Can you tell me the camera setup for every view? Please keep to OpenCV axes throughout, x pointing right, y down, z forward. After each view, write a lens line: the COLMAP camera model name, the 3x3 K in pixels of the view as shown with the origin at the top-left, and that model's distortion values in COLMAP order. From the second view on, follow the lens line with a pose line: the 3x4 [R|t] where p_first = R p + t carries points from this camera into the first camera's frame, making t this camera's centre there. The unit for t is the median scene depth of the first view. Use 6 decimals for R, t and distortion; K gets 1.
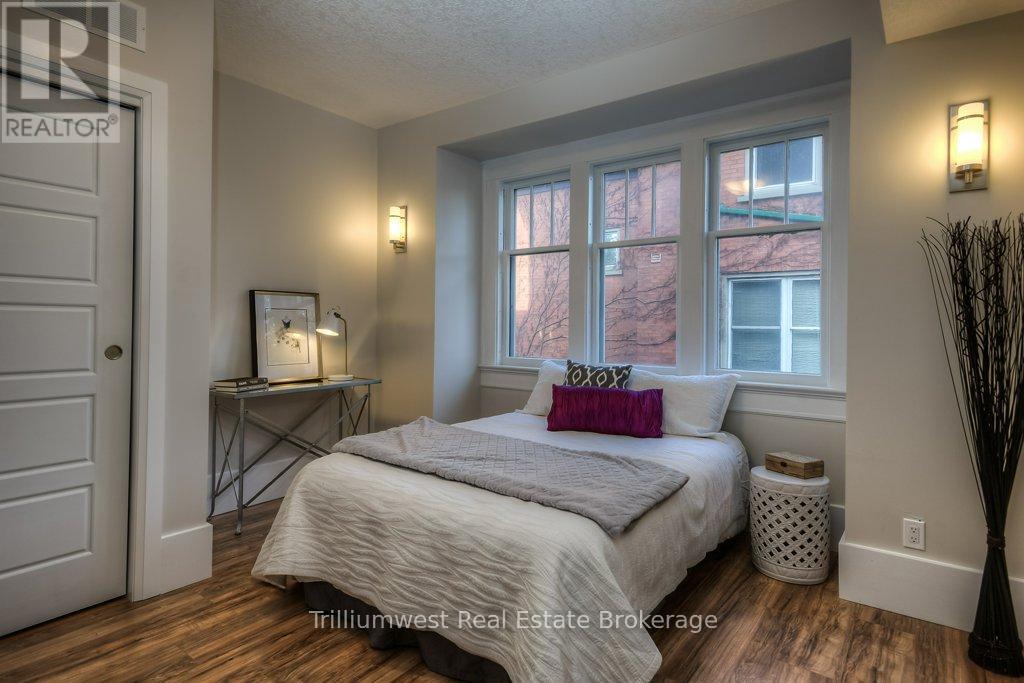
lens RADIAL K [[546.9, 0, 532.6], [0, 546.9, 324.7], [0, 0, 1]] dist [0.025901, -0.001690]
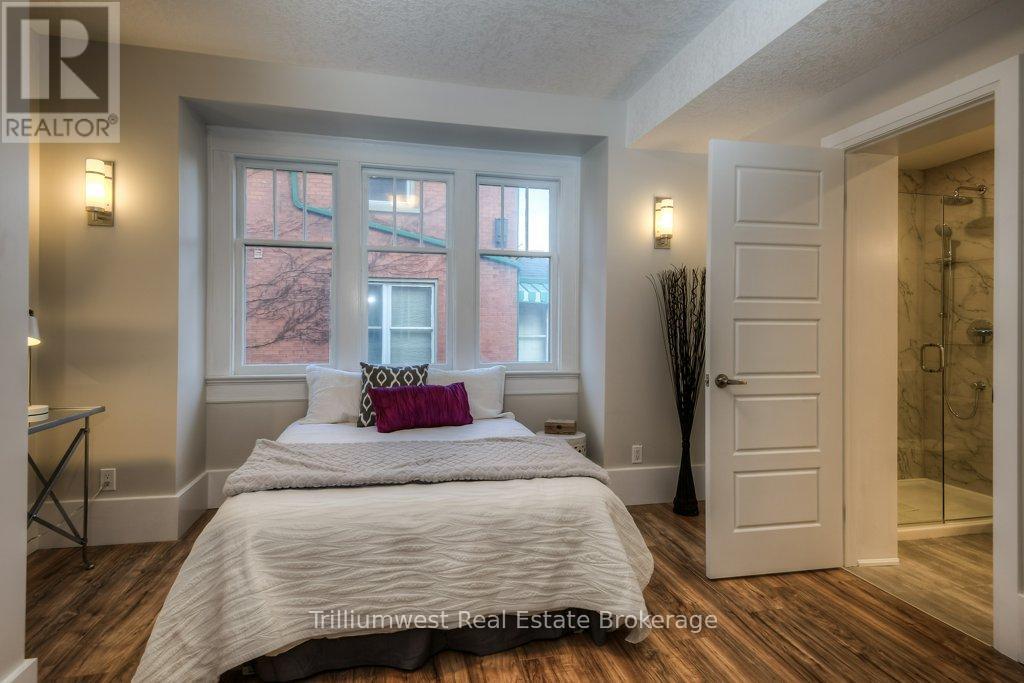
lens RADIAL K [[546.9, 0, 513.8], [0, 546.9, 333.1], [0, 0, 1]] dist [0.025901, -0.001690]
pose [[0.653288, -0.014137, 0.756977, -0.657075], [0.000856, 0.999839, 0.017933, -0.008193], [-0.757109, -0.011067, 0.653195, 0.189836]]
